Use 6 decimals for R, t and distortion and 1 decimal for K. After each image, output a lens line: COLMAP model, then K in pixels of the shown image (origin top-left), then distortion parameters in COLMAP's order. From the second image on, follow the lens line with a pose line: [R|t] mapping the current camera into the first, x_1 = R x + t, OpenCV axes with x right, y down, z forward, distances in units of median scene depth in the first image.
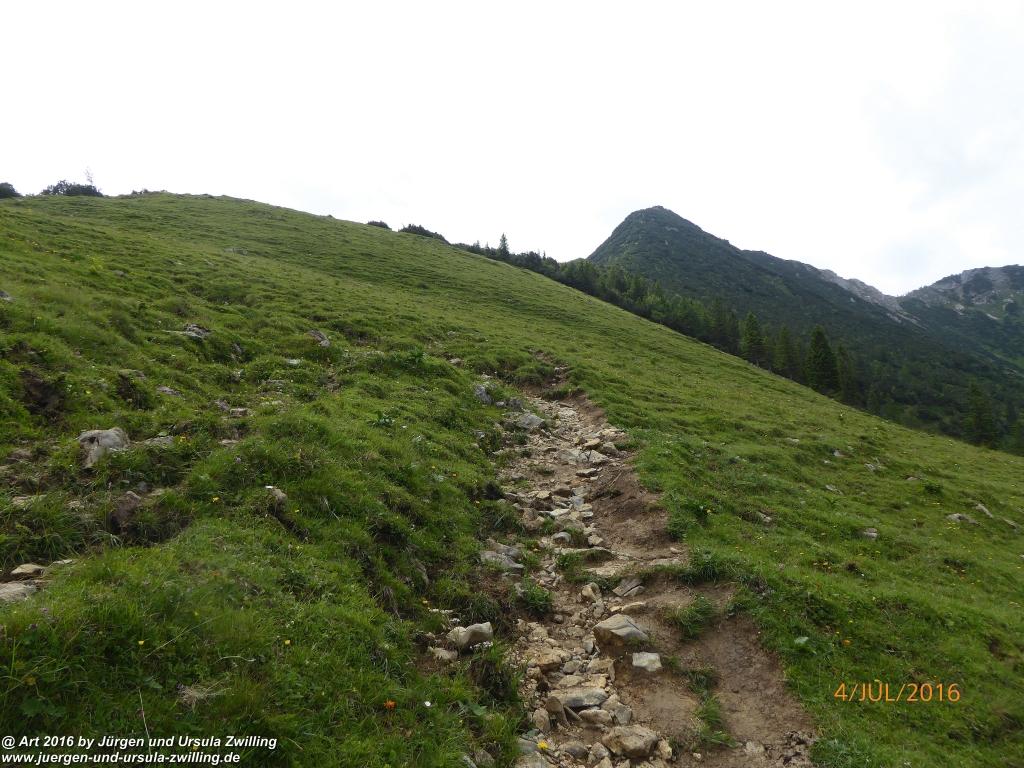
lens RADIAL K [[725.7, 0, 508.7], [0, 725.7, 392.7], [0, 0, 1]] dist [-0.044368, 0.019707]
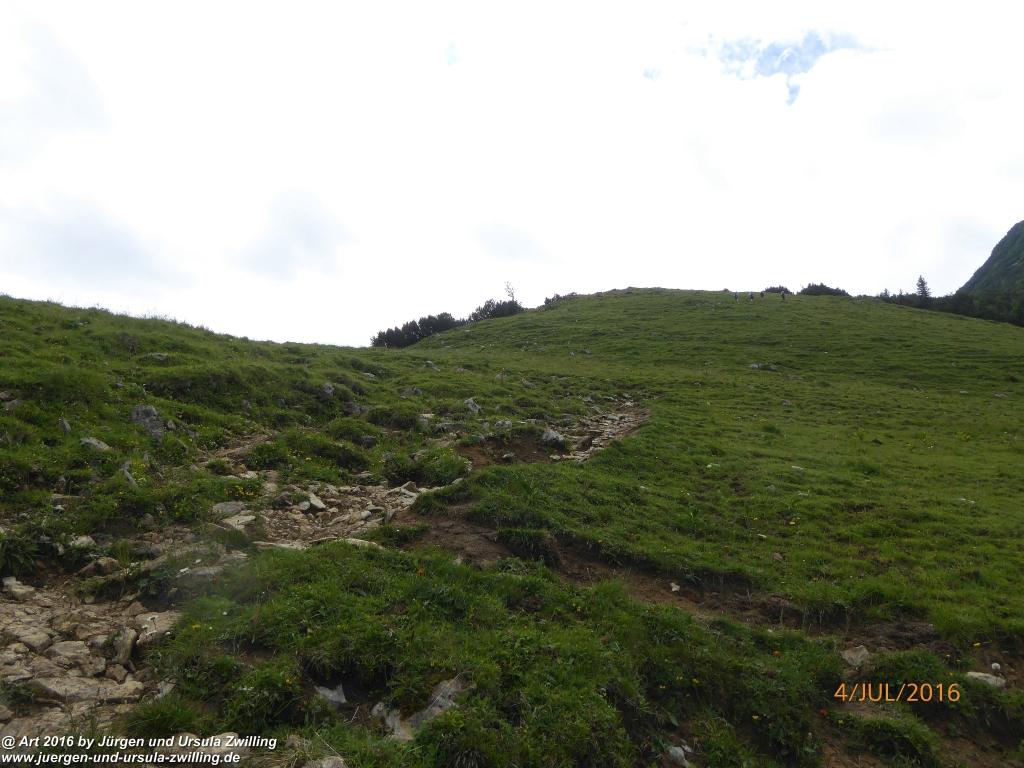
lens RADIAL K [[725.7, 0, 513.2], [0, 725.7, 385.9], [0, 0, 1]] dist [-0.044368, 0.019707]
pose [[0.905849, -0.101878, -0.411168, -0.103649], [0.063653, 0.992364, -0.105651, -0.041177], [0.418792, 0.069532, 0.905416, 0.084529]]
